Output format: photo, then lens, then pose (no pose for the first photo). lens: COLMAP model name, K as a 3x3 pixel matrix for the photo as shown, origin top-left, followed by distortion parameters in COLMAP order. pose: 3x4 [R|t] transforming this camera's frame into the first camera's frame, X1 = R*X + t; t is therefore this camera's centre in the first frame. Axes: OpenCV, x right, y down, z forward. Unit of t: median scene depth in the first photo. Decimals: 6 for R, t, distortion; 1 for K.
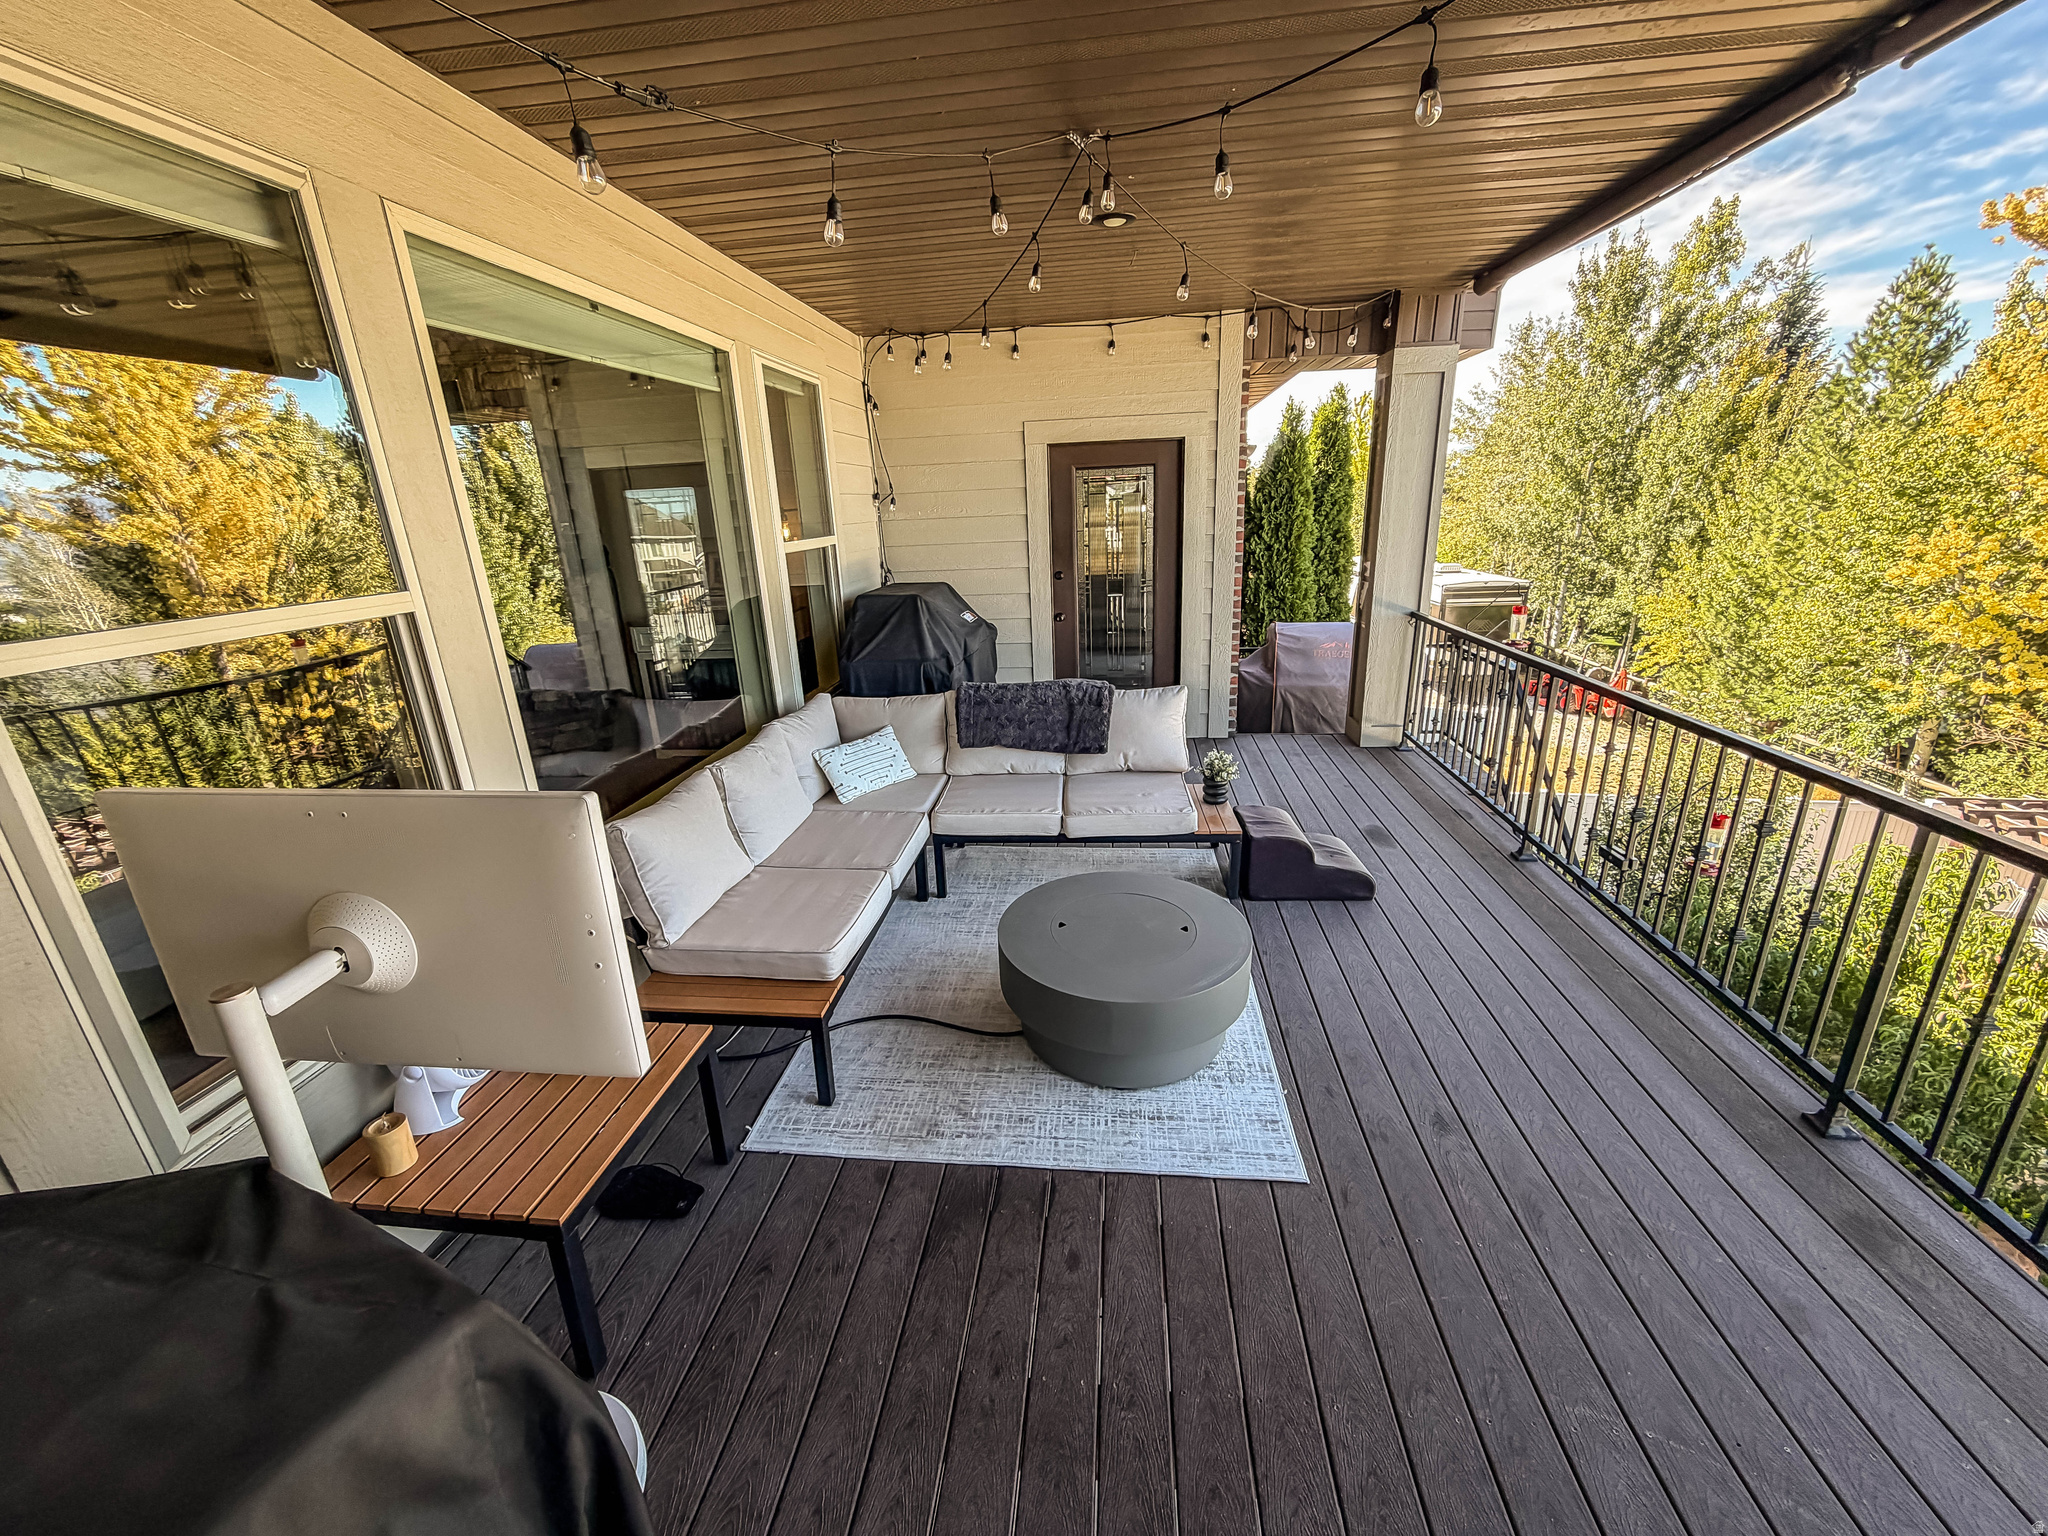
lens RADIAL K [[814.0, 0, 1021.4], [0, 814.0, 765.5], [0, 0, 1]] dist [-0.001135, 0.000853]
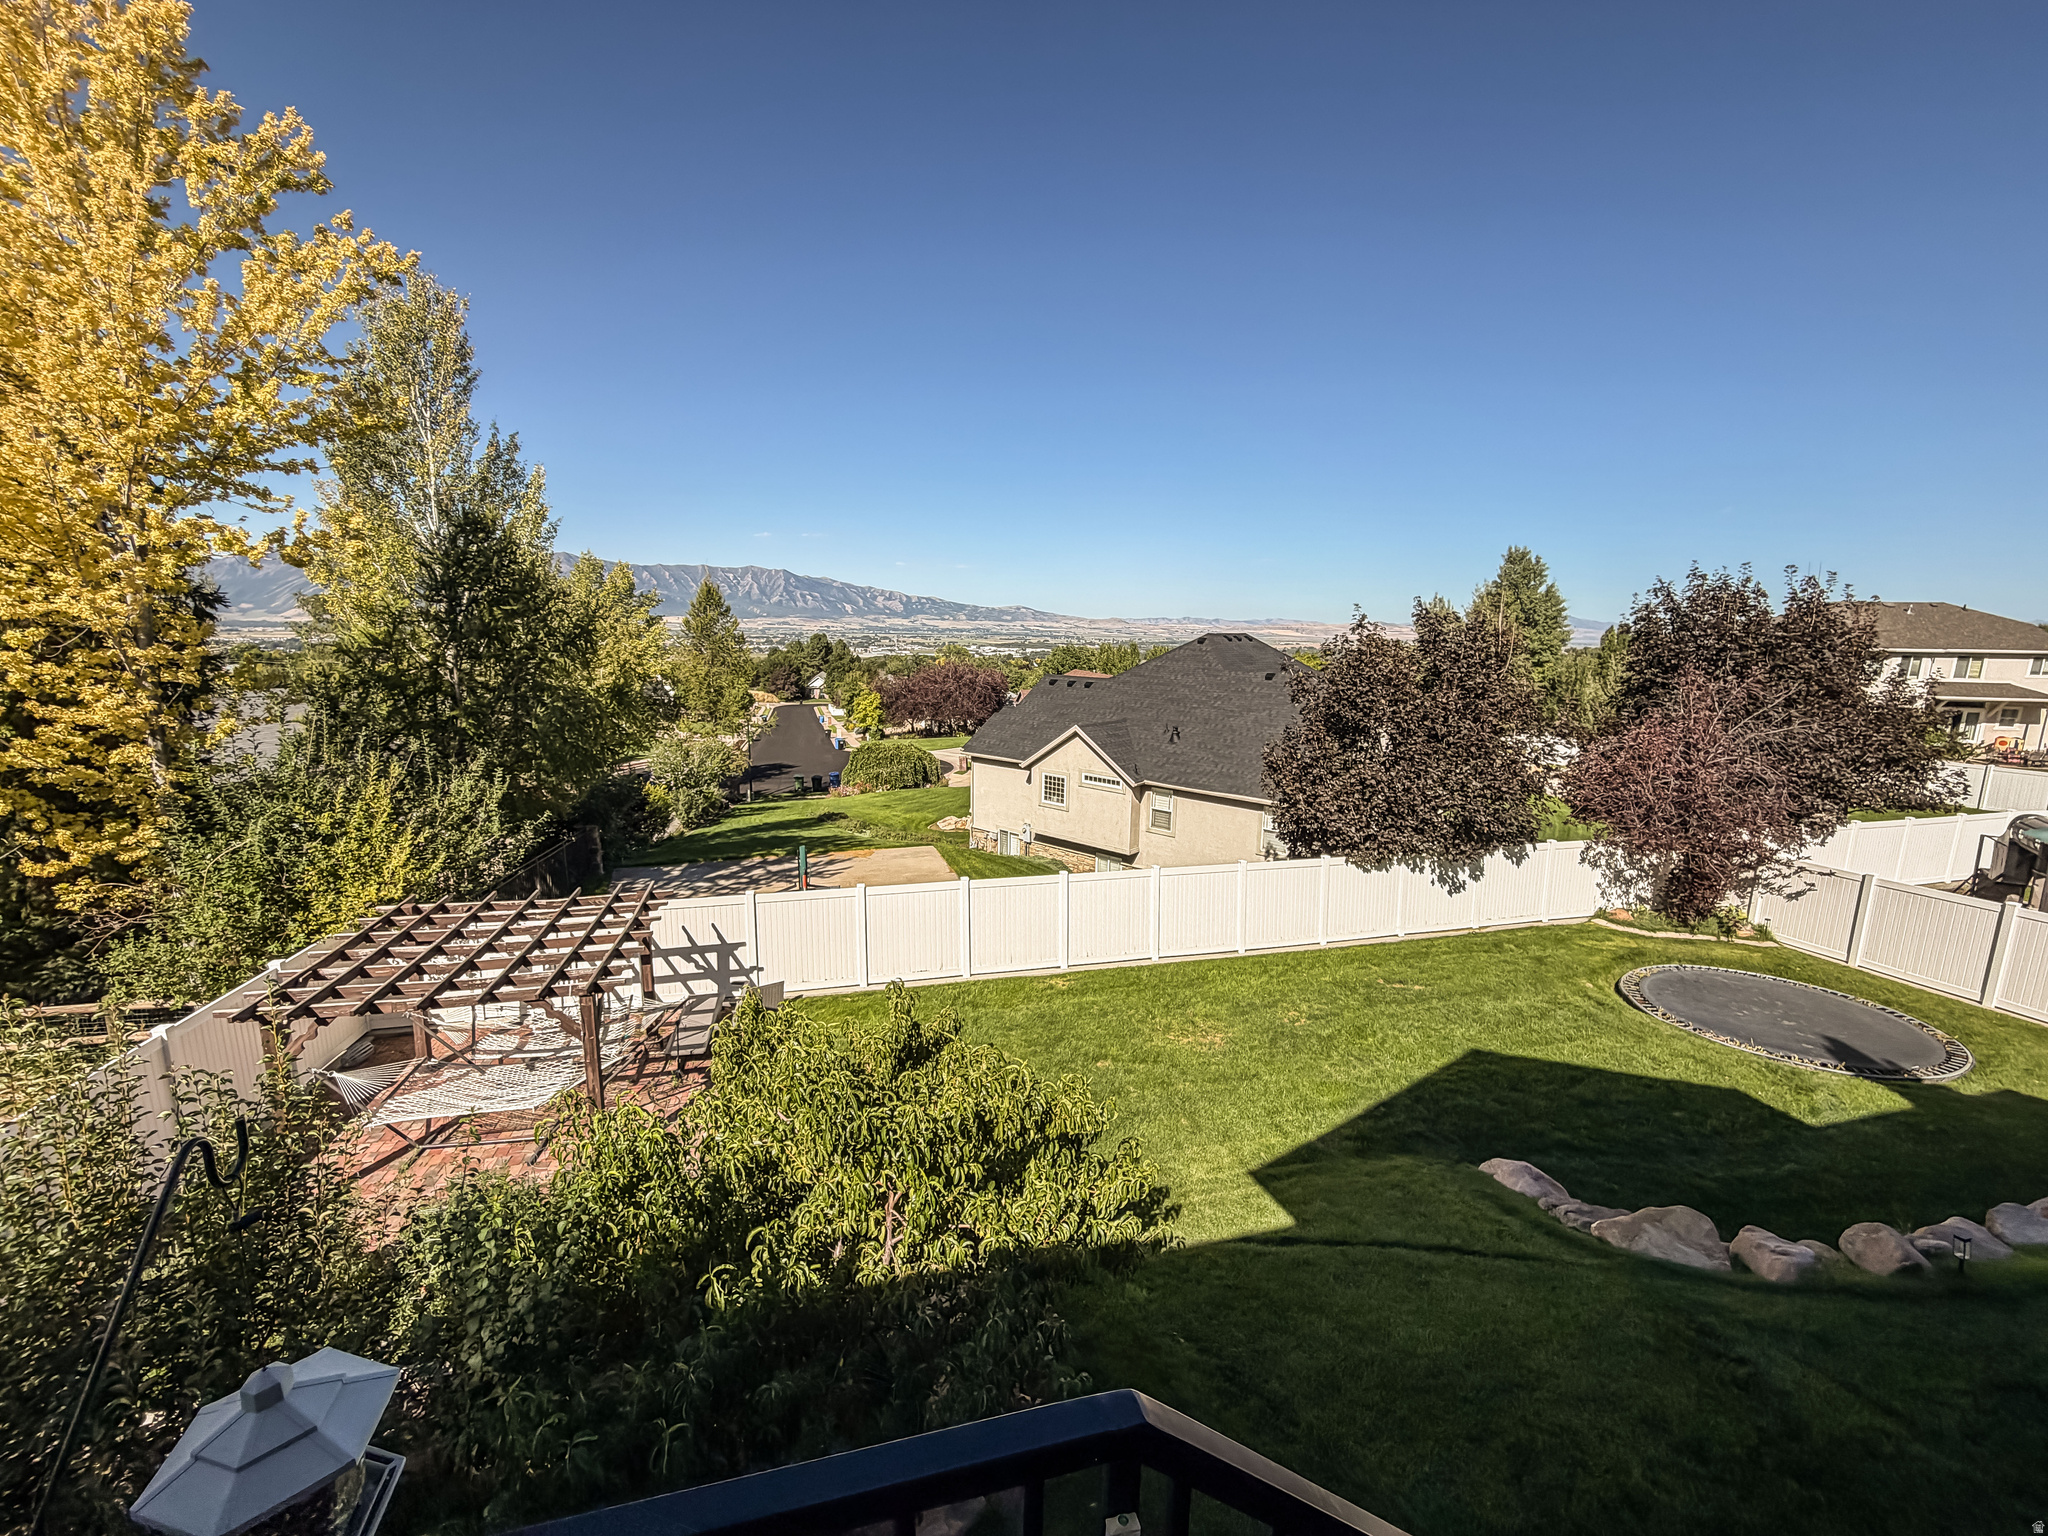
lens RADIAL K [[814.0, 0, 1023.3], [0, 814.0, 776.8], [0, 0, 1]] dist [-0.001135, 0.000853]
pose [[-0.373951, -0.134487, 0.917646, 0.210608], [0.286401, 0.924327, 0.252178, -0.105563], [-0.882120, 0.357117, -0.307136, 0.434047]]
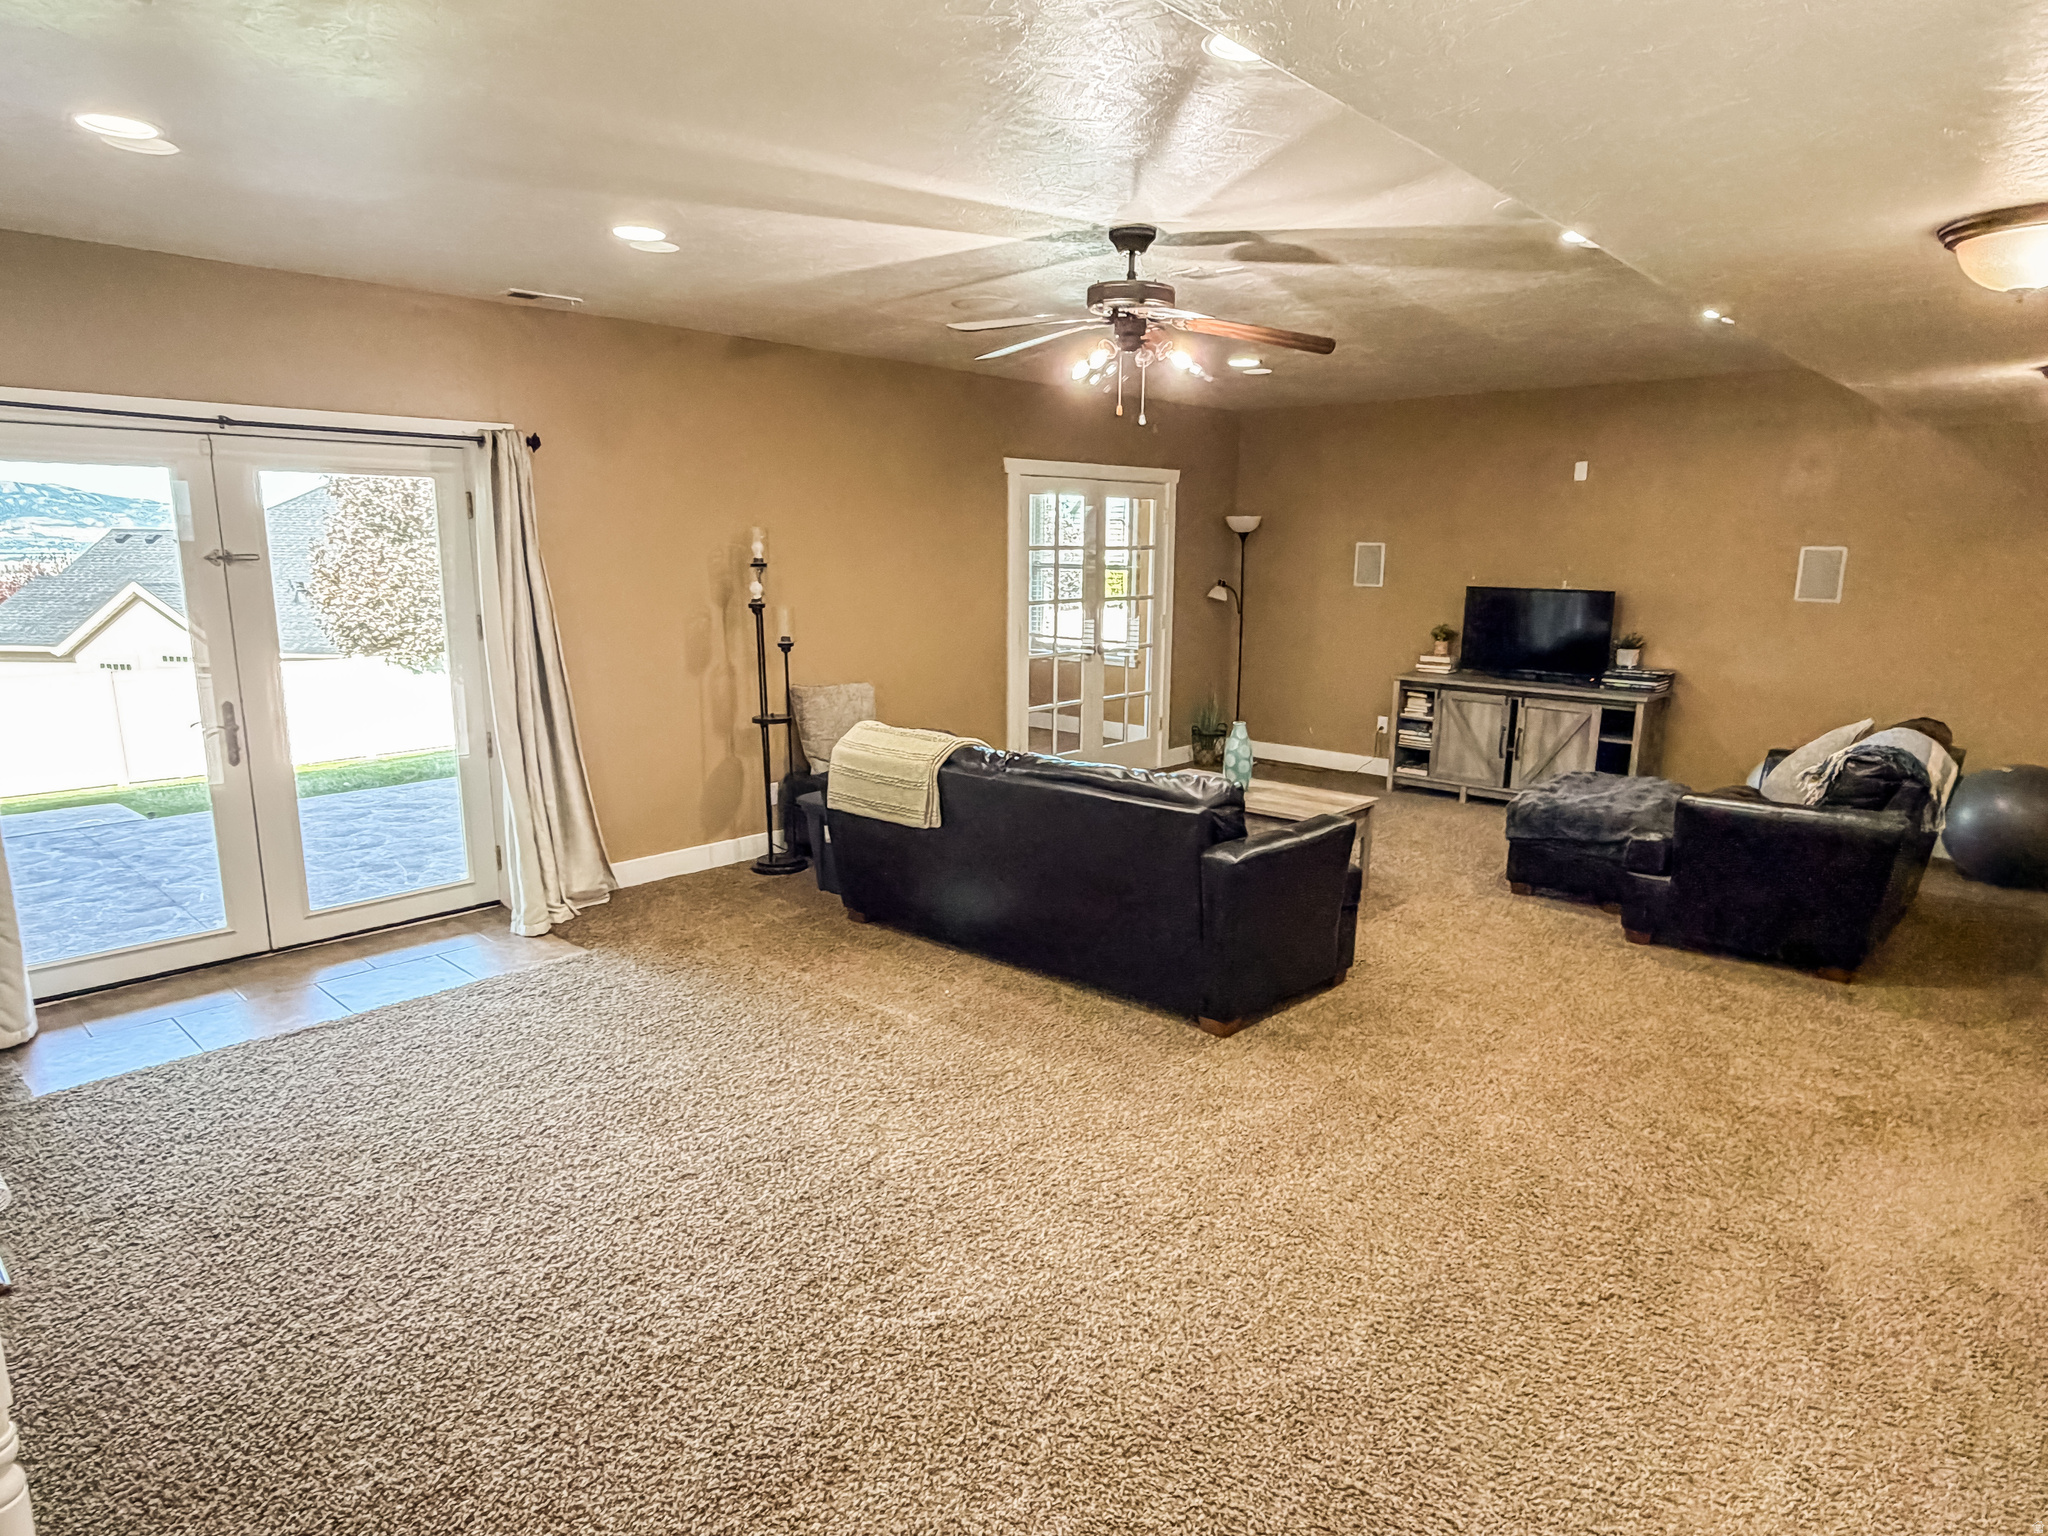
lens RADIAL K [[1196.5, 0, 1025.8], [0, 1196.5, 786.3], [0, 0, 1]] dist [-0.007253, 0.002634]
pose [[-0.809654, -0.082765, 0.581042, -0.472189], [0.207036, 0.886088, 0.414710, 0.107427], [-0.549178, 0.456068, -0.700290, 0.404623]]
